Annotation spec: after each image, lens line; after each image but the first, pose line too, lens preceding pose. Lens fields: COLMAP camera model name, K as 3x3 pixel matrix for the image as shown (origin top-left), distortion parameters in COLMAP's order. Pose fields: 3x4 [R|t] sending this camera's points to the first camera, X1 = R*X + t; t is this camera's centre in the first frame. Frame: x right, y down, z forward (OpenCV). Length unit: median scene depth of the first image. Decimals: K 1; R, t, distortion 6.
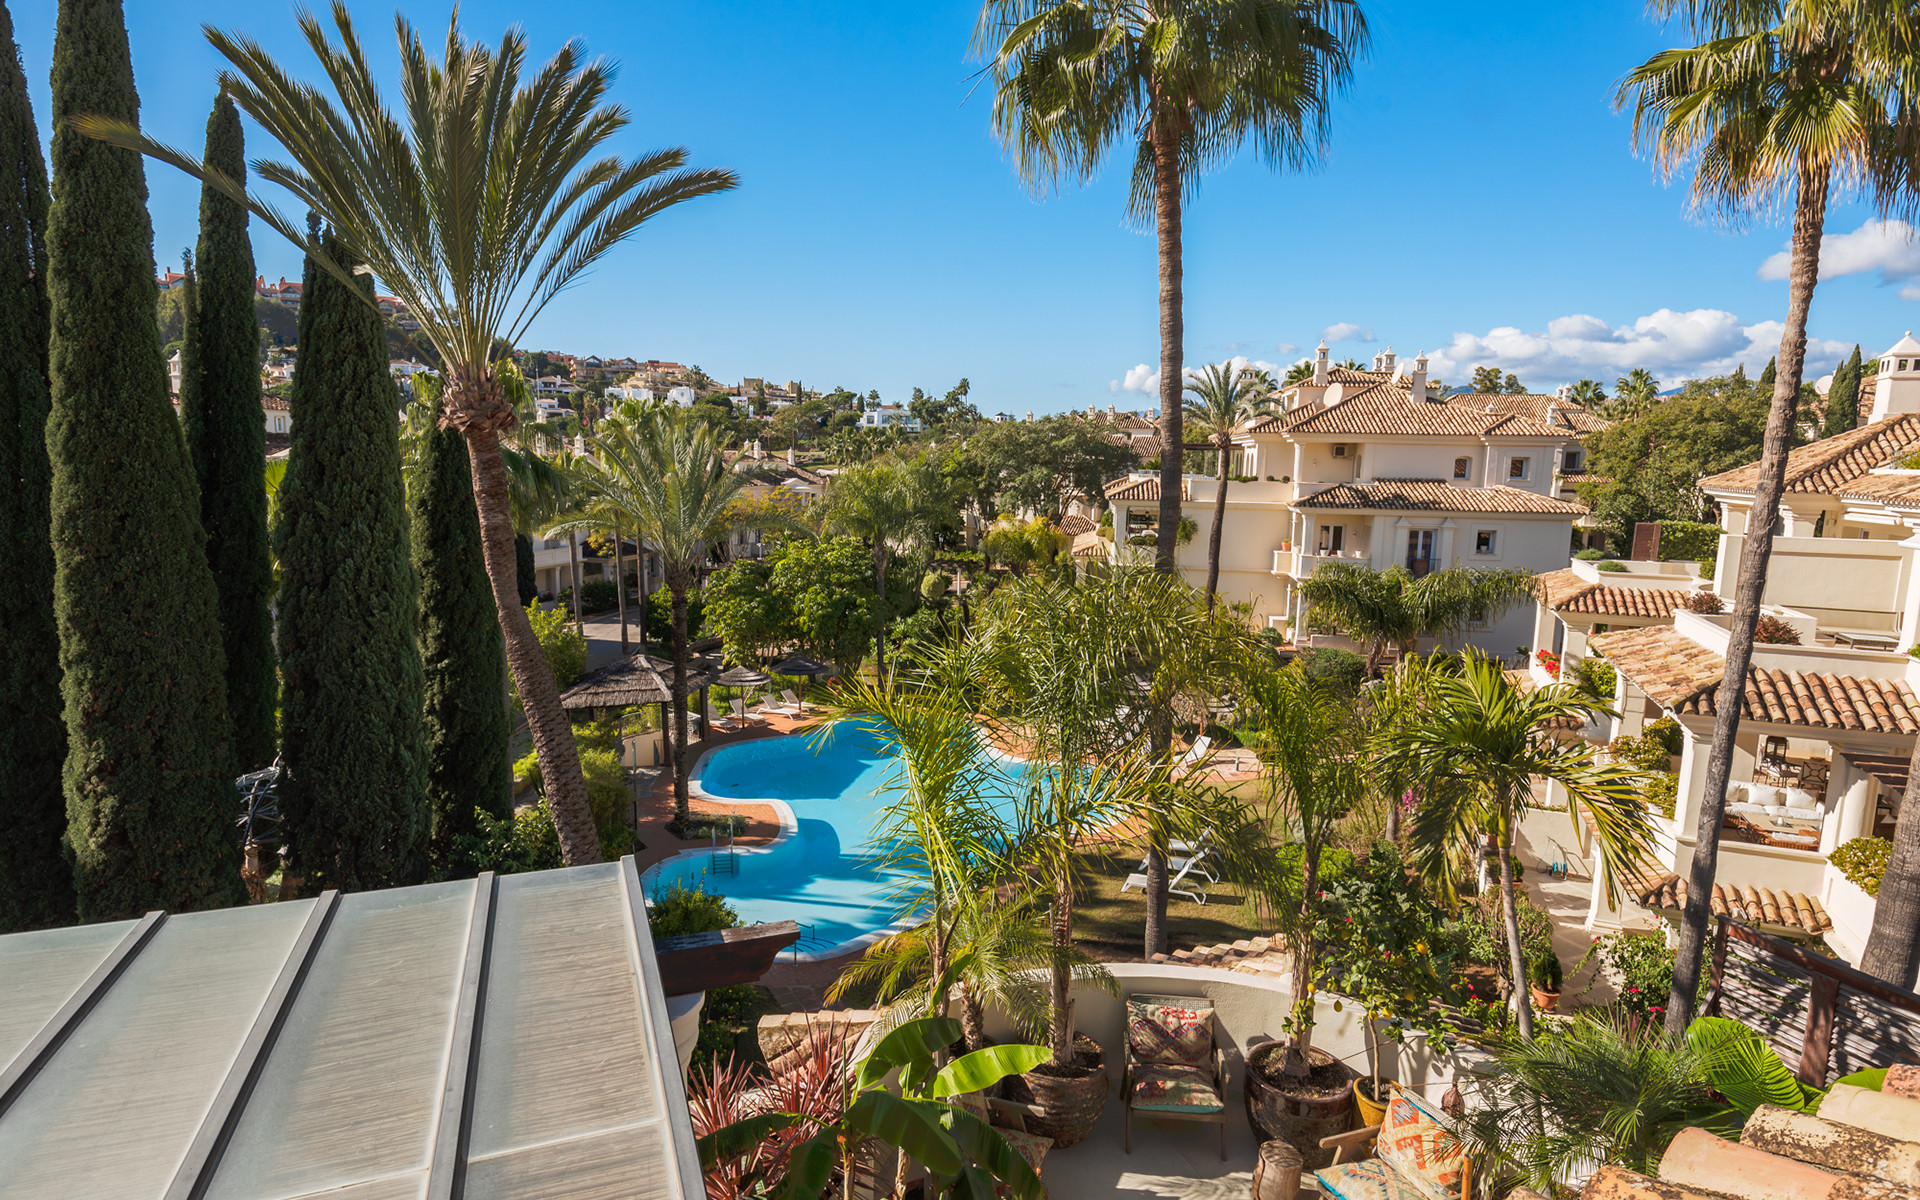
lens RADIAL K [[1052.0, 0, 954.0], [0, 1052.0, 611.9], [0, 0, 1]] dist [-0.000867, -0.000528]
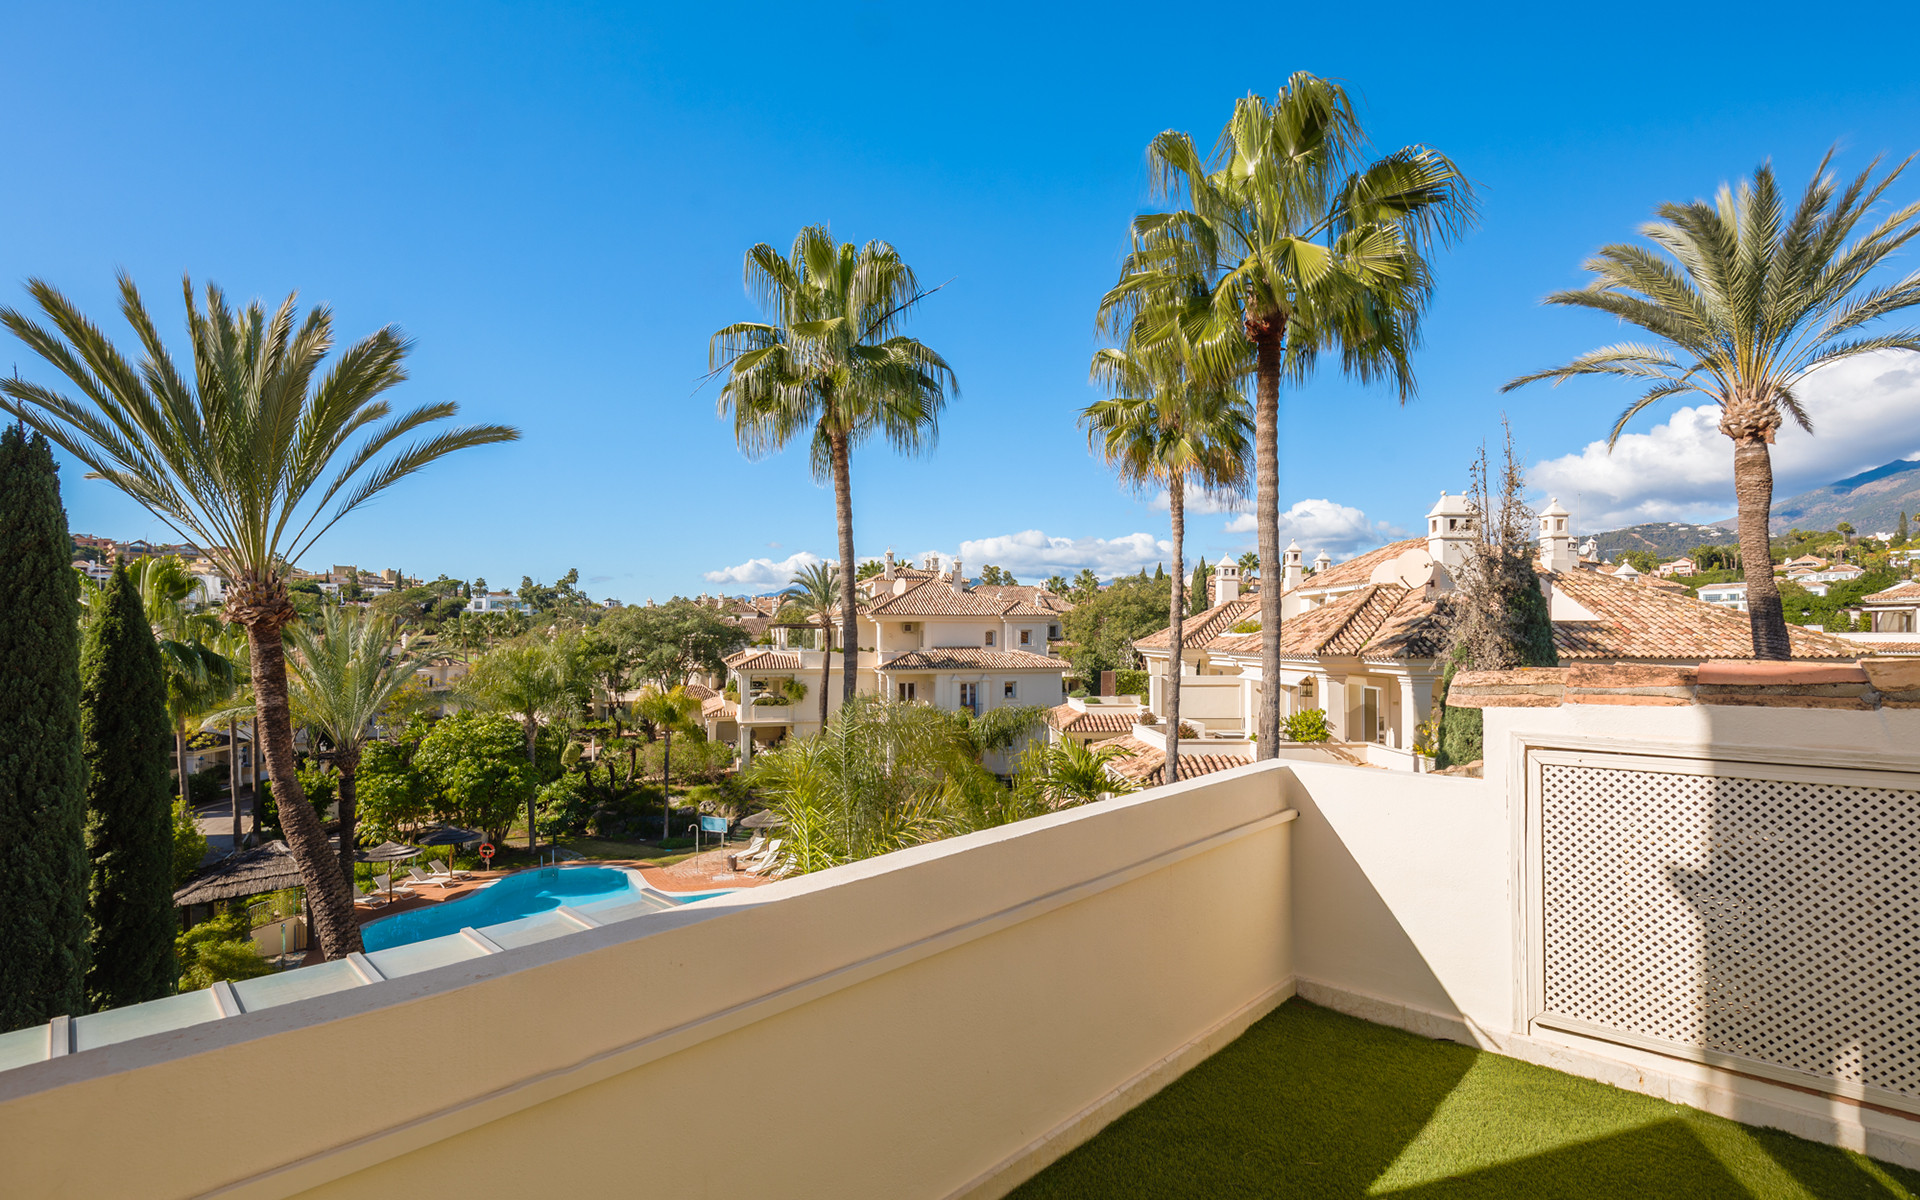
lens RADIAL K [[875.9, 0, 969.2], [0, 875.9, 628.2], [0, 0, 1]] dist [0.002136, -0.001044]
pose [[0.905828, -0.016672, 0.423317, -0.079291], [0.080998, 0.987608, -0.134427, 0.011157], [-0.415830, 0.156055, 0.895953, -0.087065]]
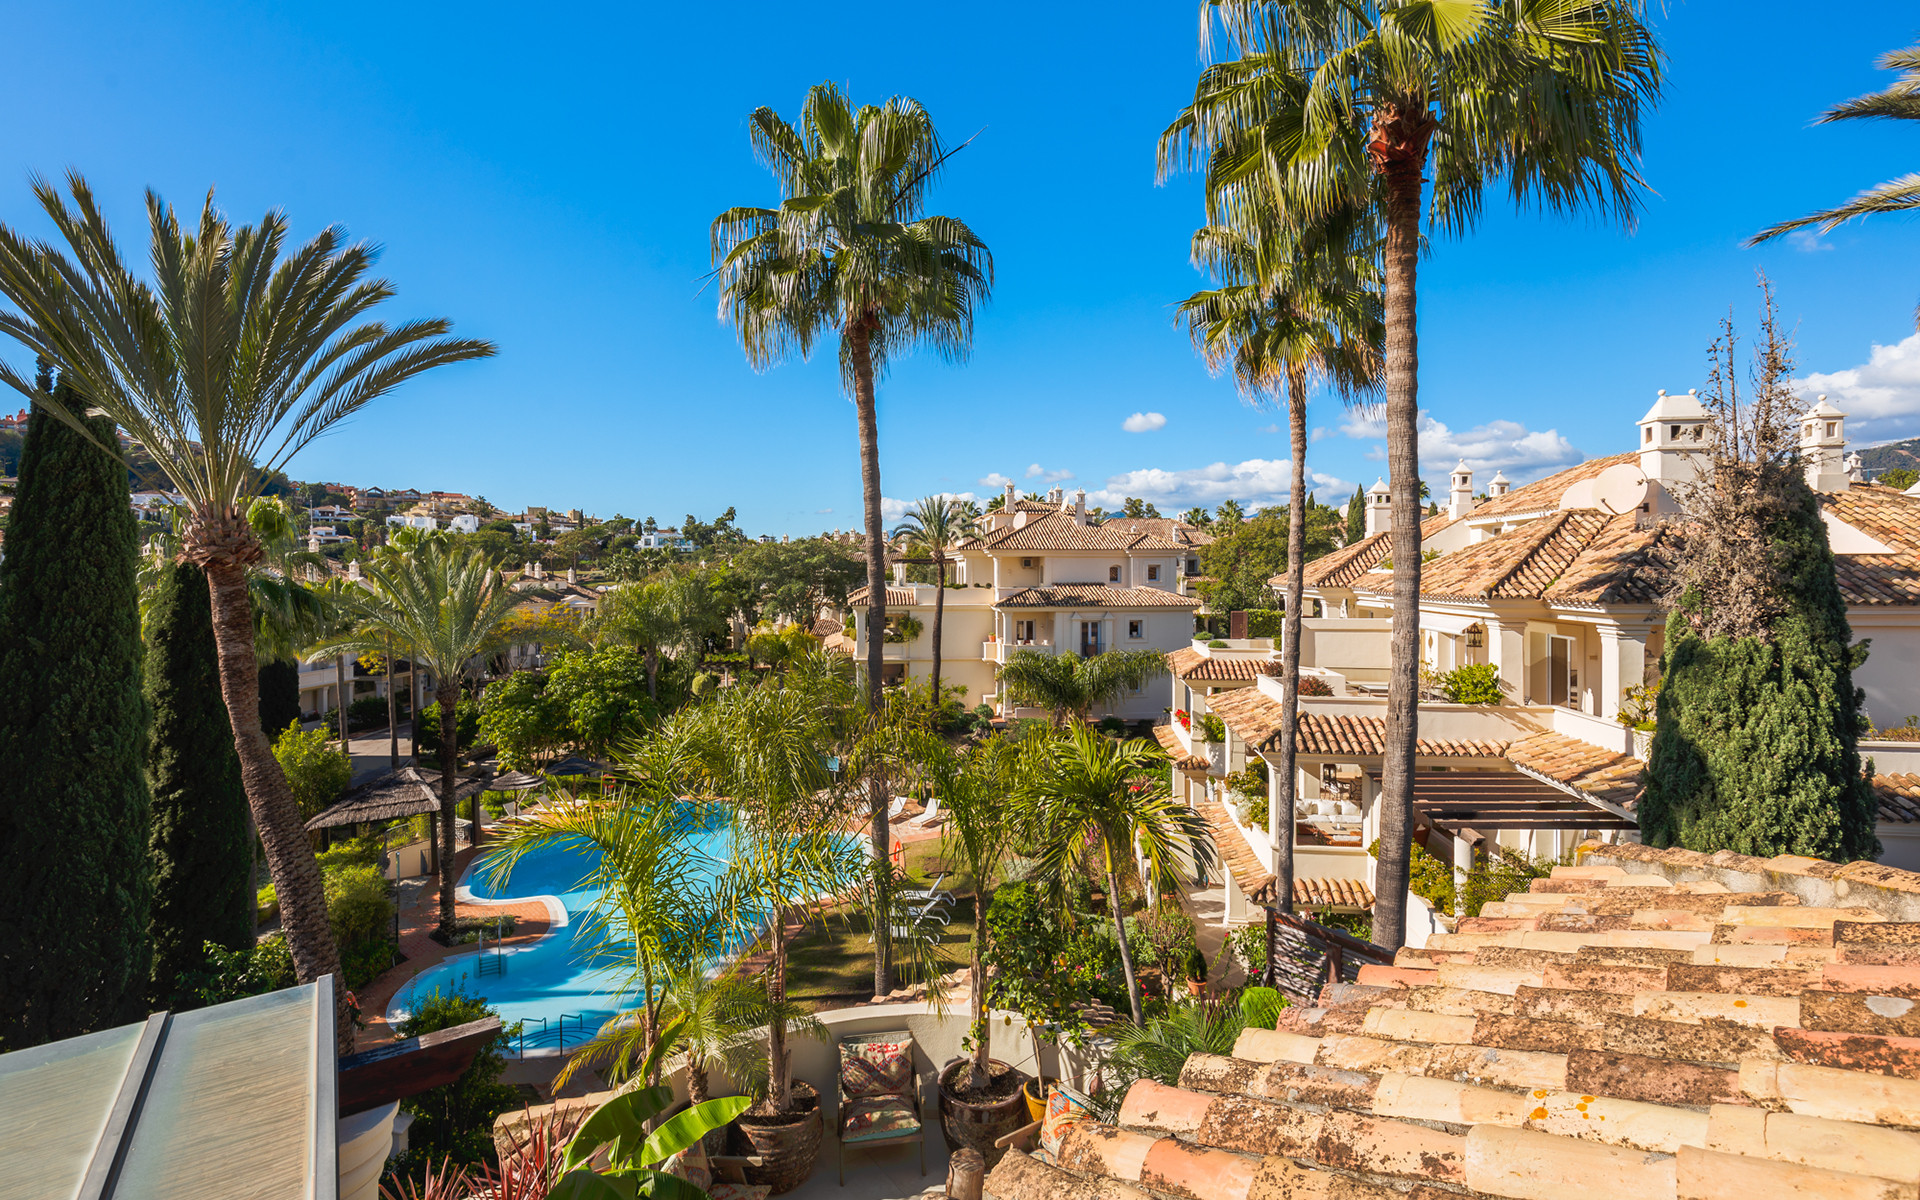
lens RADIAL K [[875.9, 0, 961.7], [0, 875.9, 572.4], [0, 0, 1]] dist [0.002136, -0.001044]
pose [[0.964943, -0.021693, 0.261562, 0.015607], [0.058878, 0.989070, -0.135178, -0.001984], [-0.255771, 0.145840, 0.955674, -0.010859]]
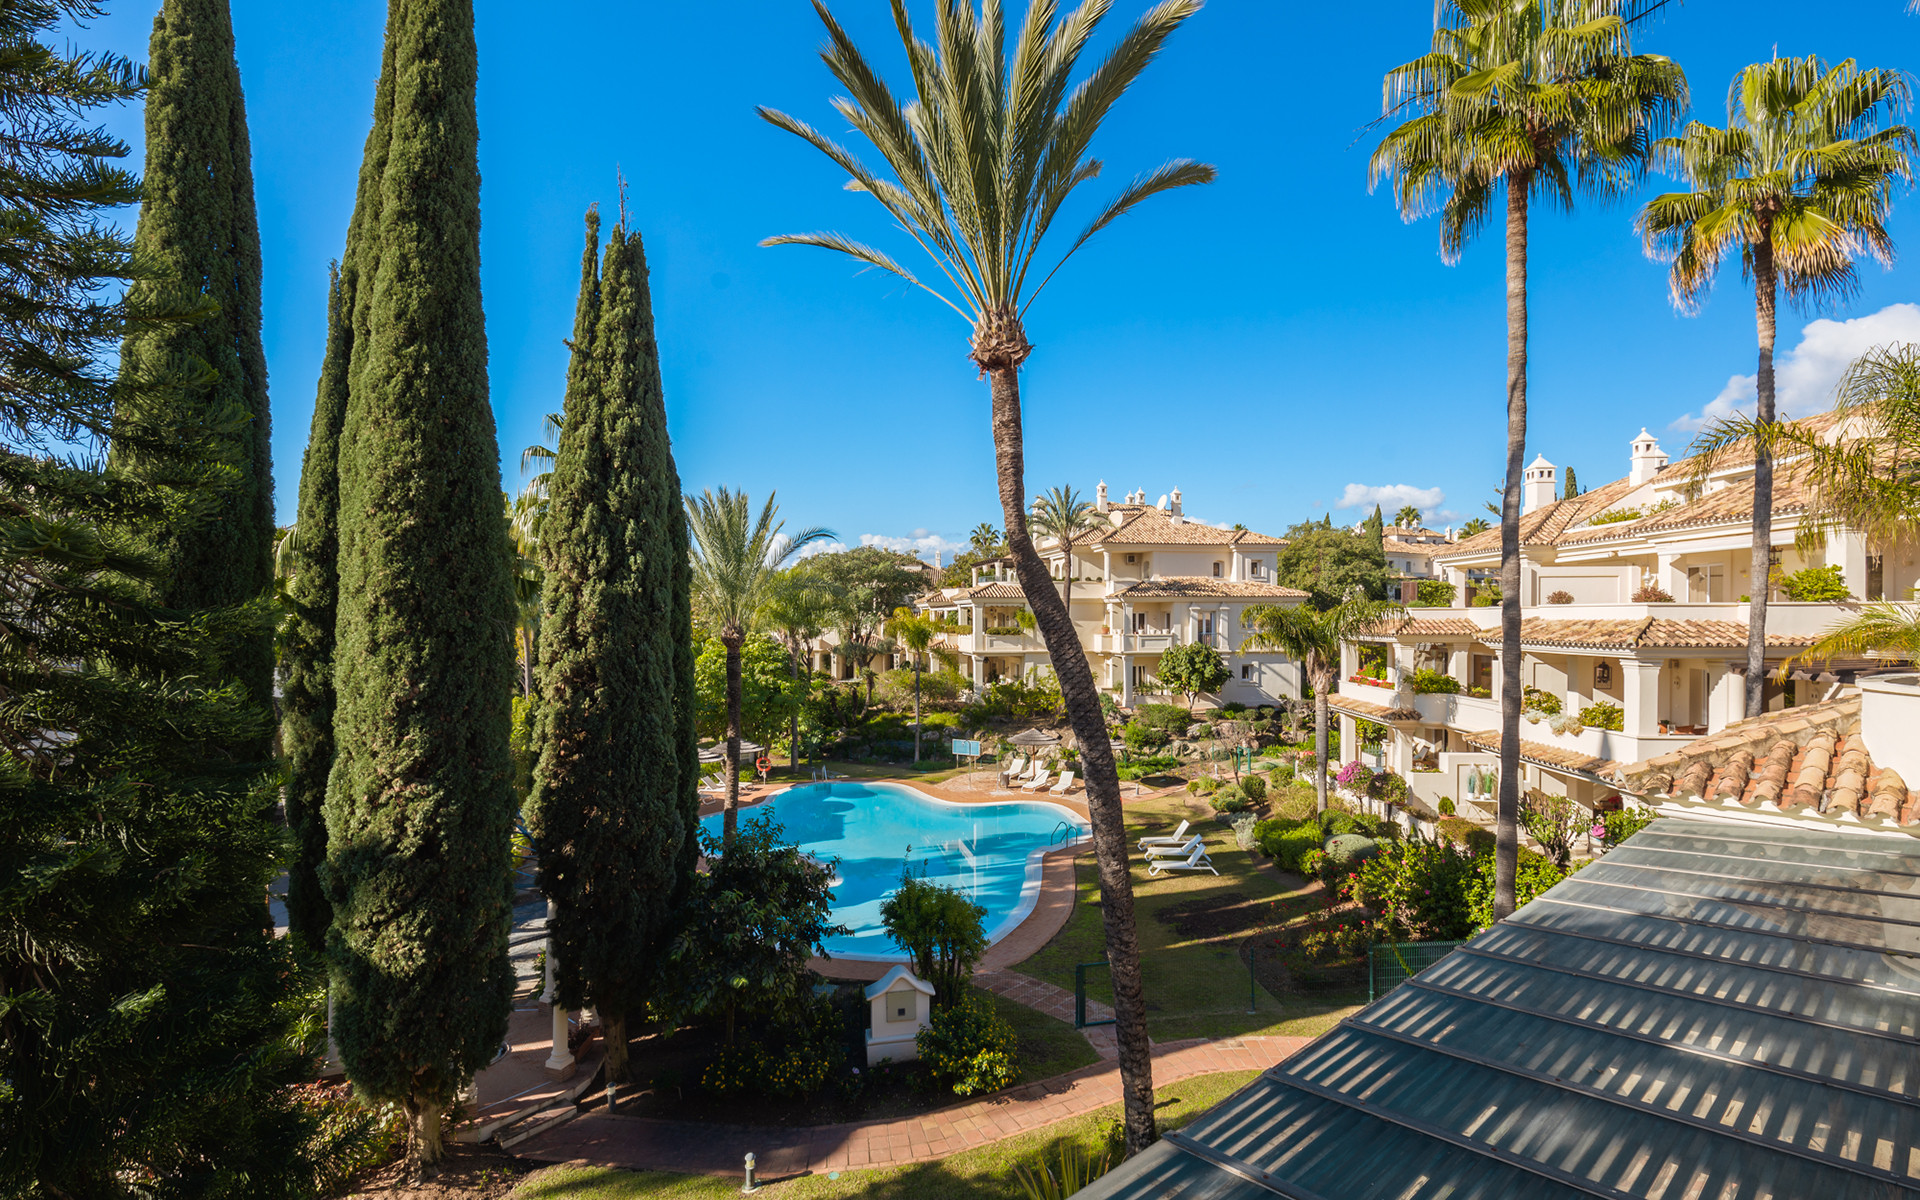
lens RADIAL K [[875.9, 0, 962.7], [0, 875.9, 631.1], [0, 0, 1]] dist [0.002136, -0.001044]
pose [[0.944361, -0.030079, 0.327534, -0.398731], [0.071671, 0.990699, -0.115665, 0.099484], [-0.321008, 0.132704, 0.937733, 0.104414]]
